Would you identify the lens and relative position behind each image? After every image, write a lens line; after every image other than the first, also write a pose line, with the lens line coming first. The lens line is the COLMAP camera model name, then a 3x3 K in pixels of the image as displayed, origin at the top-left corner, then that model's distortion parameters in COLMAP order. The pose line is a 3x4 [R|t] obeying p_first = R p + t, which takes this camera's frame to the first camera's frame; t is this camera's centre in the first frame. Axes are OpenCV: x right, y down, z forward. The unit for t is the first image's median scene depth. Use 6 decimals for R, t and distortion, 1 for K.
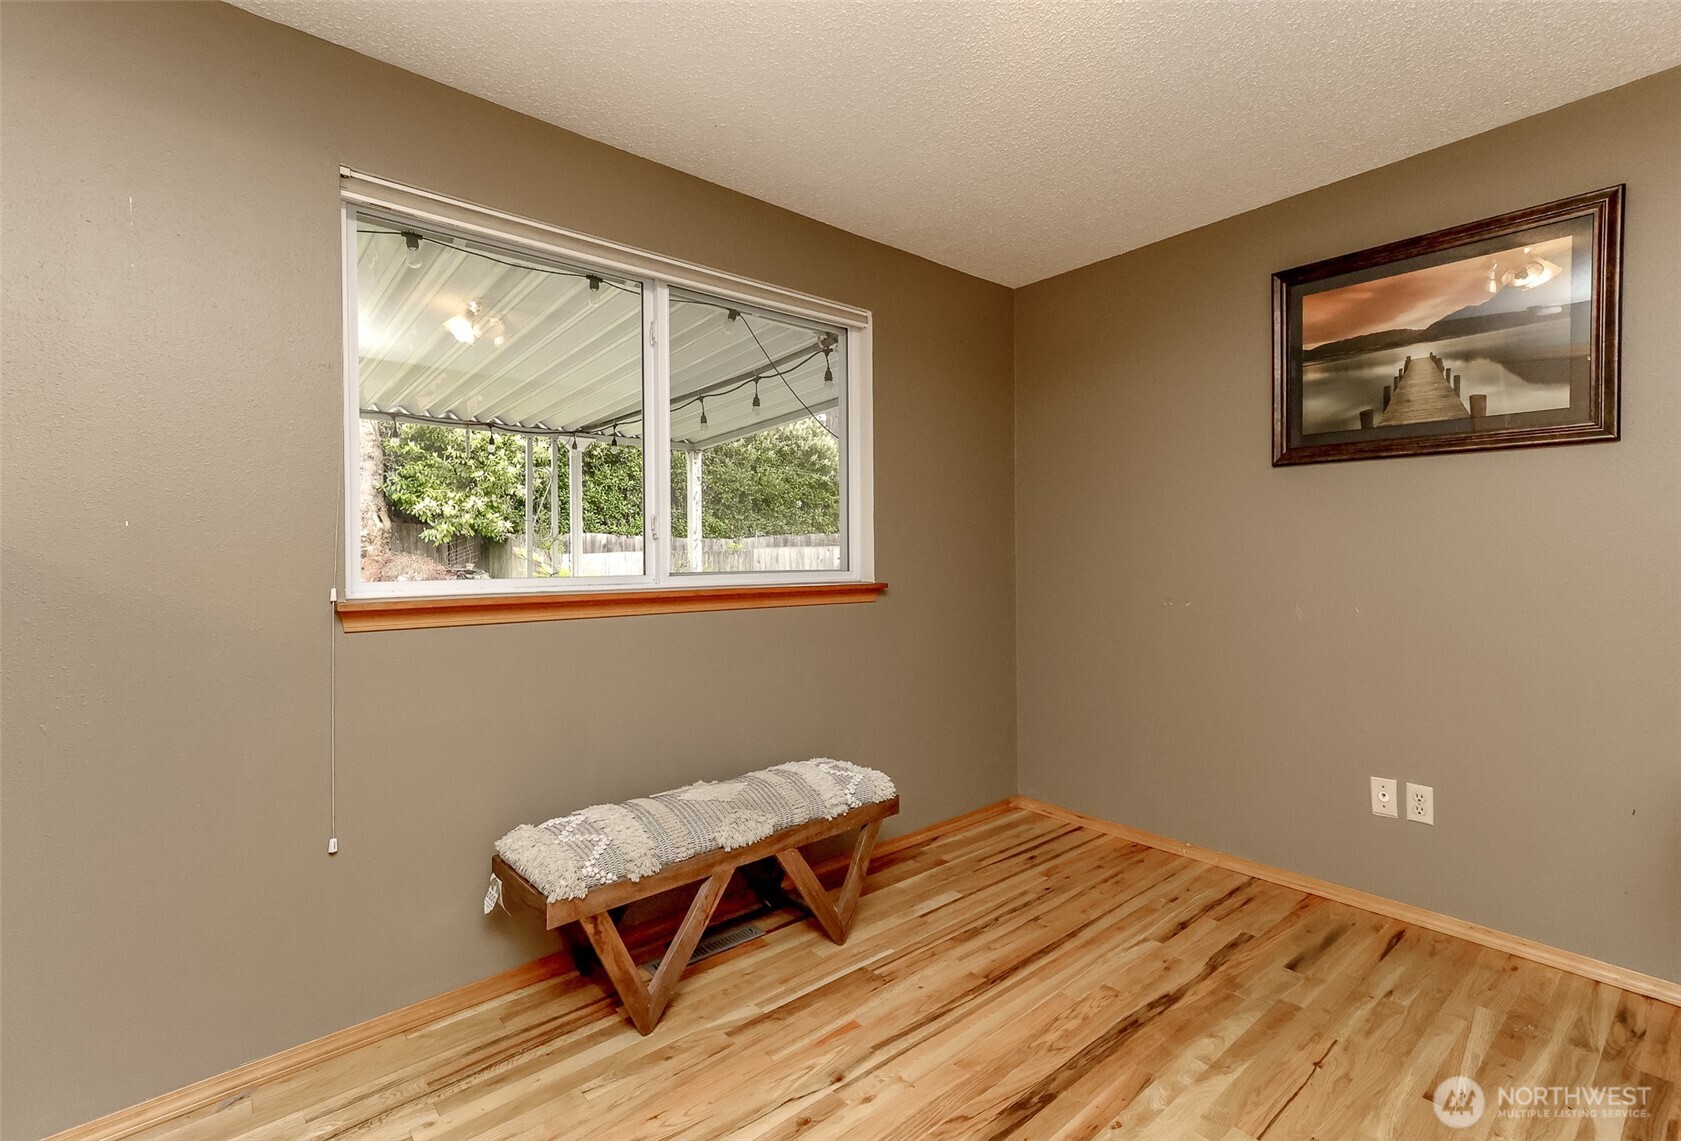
lens RADIAL K [[758.9, 0, 852.4], [0, 758.9, 565.1], [0, 0, 1]] dist [0.013299, -0.000239]
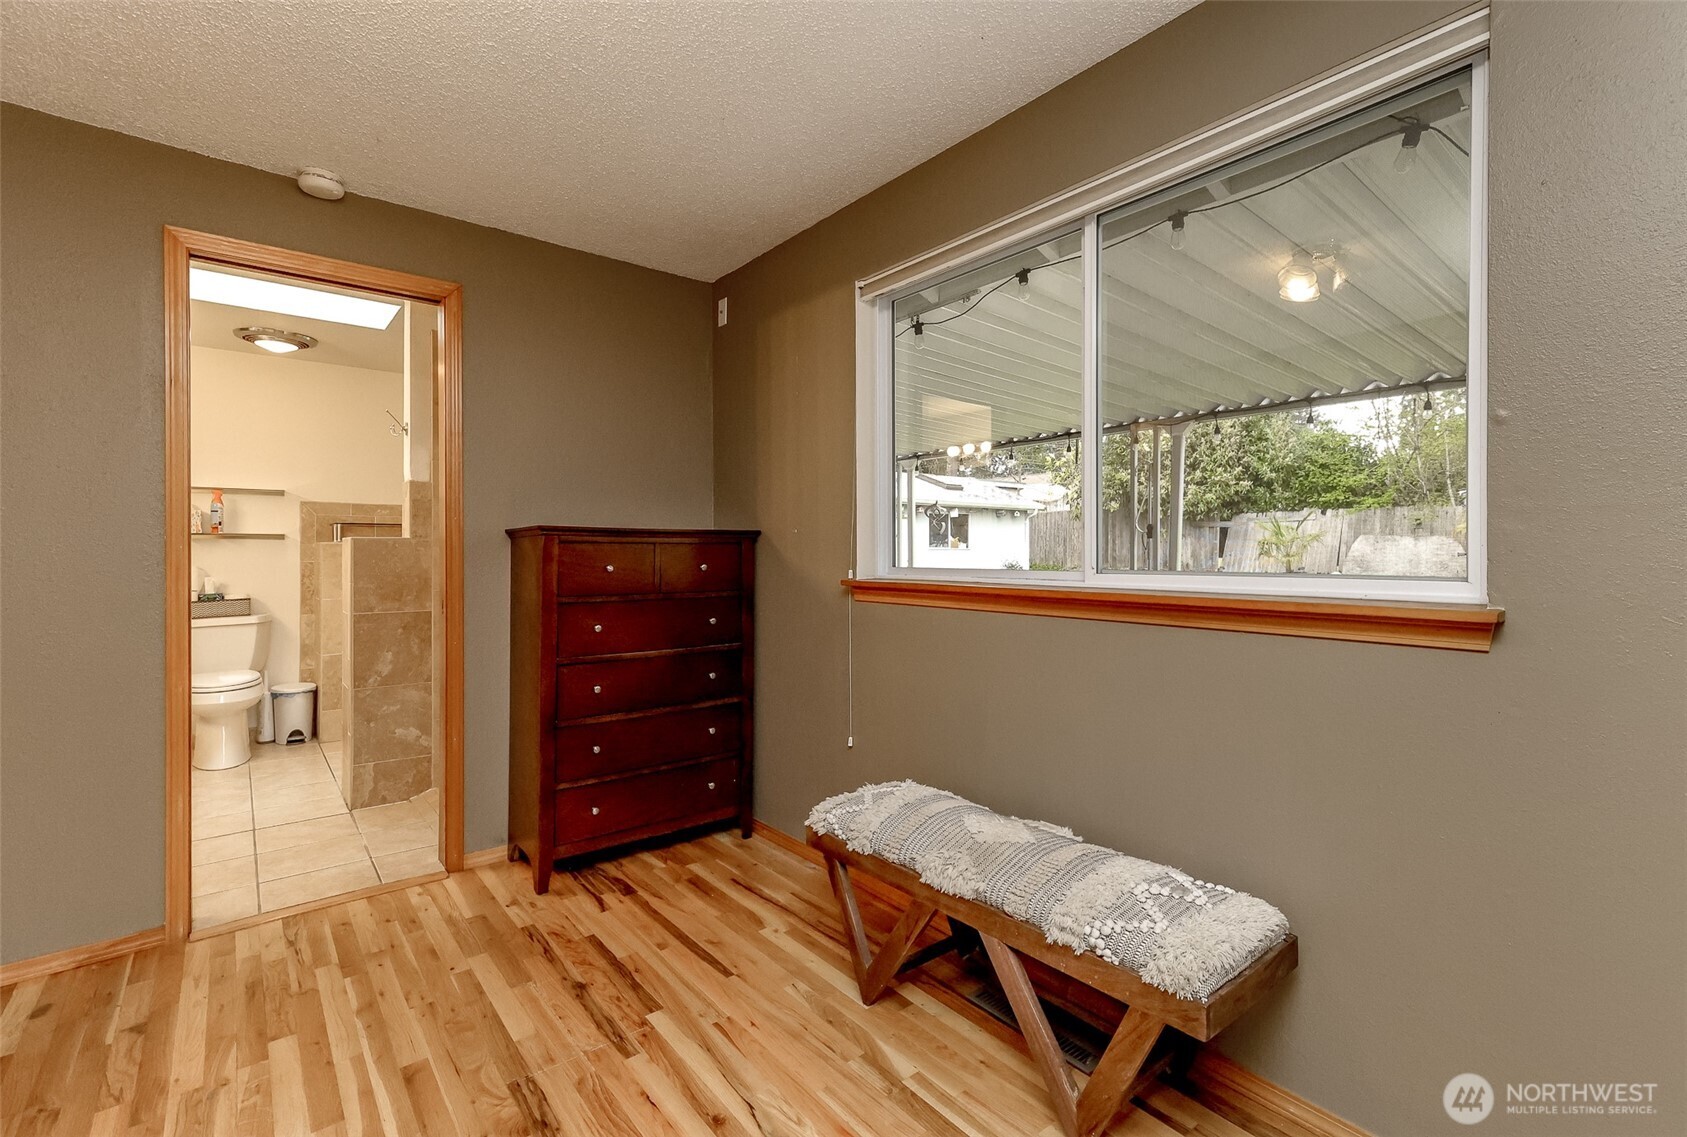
lens RADIAL K [[761.6, 0, 840.3], [0, 761.6, 553.4], [0, 0, 1]] dist [0.013299, -0.000239]
pose [[-0.042857, 0.009930, -0.999032, 0.681499], [-0.010825, 0.999887, 0.010403, -0.015283], [0.999023, 0.011260, -0.042745, 0.875094]]
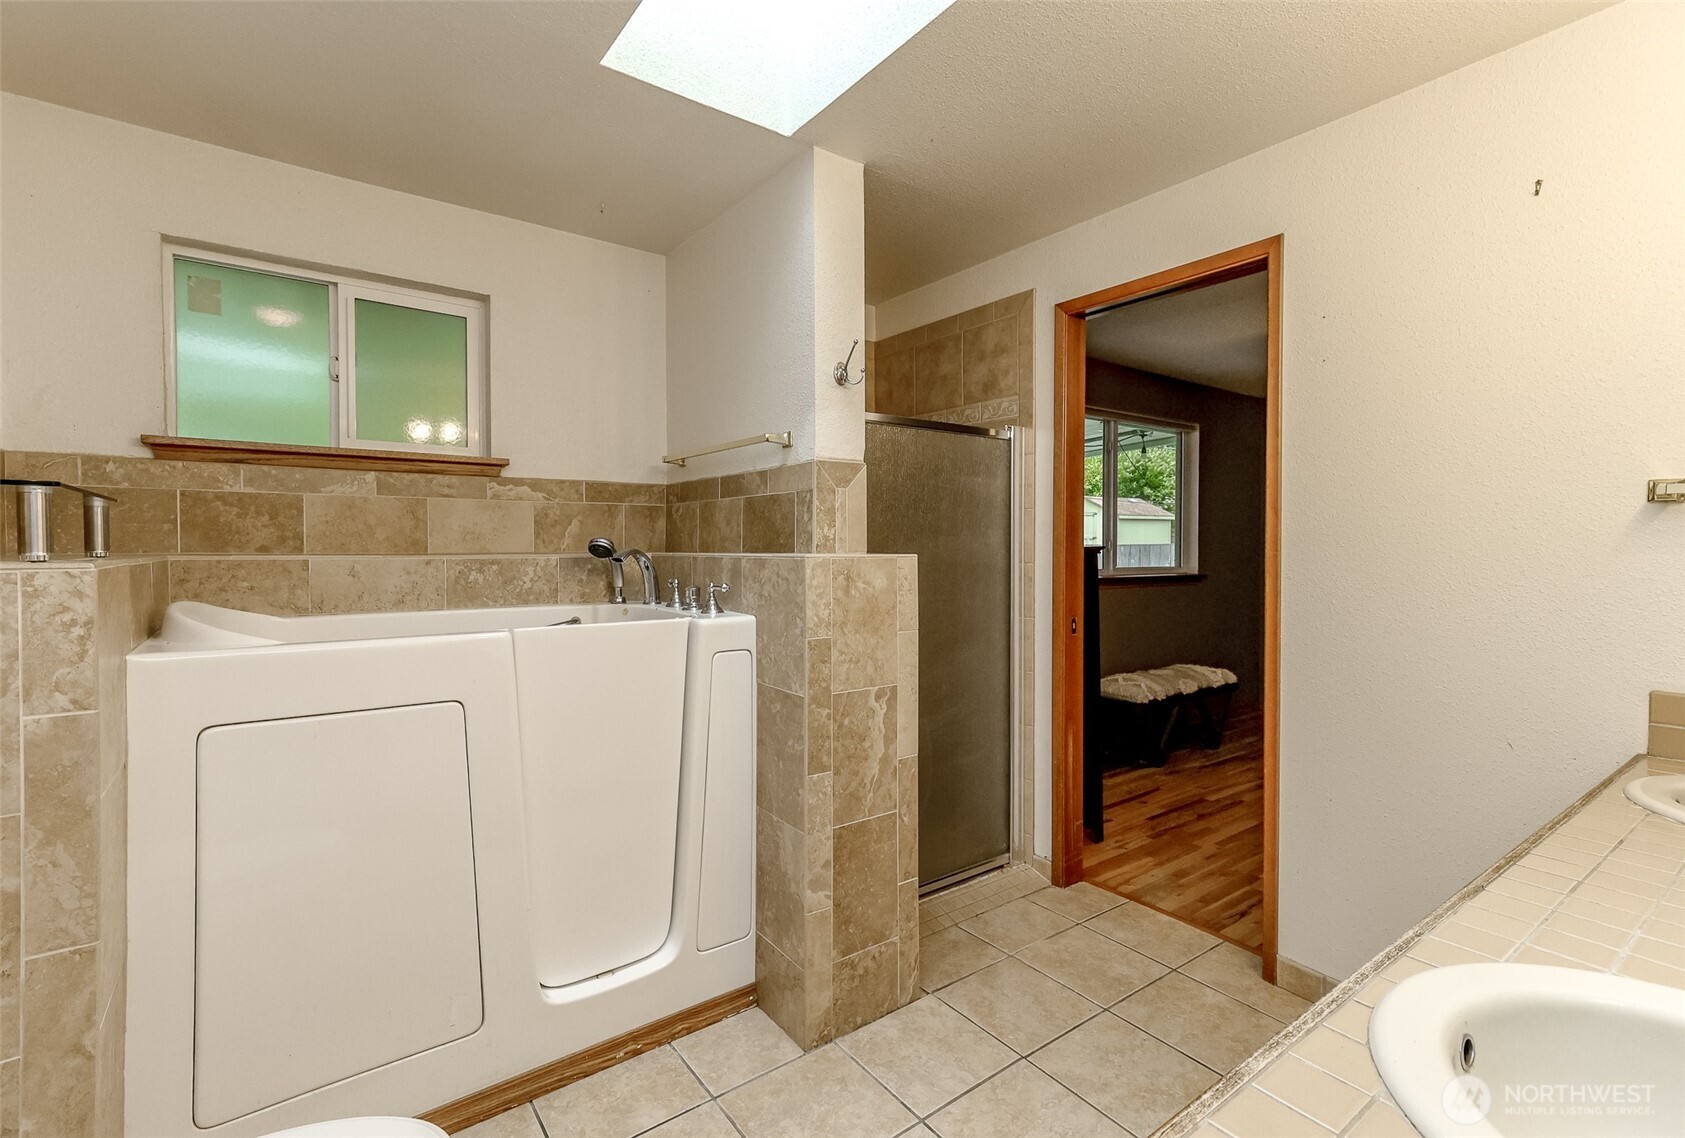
lens RADIAL K [[760.7, 0, 856.0], [0, 760.7, 567.8], [0, 0, 1]] dist [0.013299, -0.000239]
pose [[0.997153, 0.008938, -0.074868, -0.888301], [-0.008151, 0.999908, 0.010808, -0.008445], [0.074958, -0.010167, 0.997135, -1.190082]]
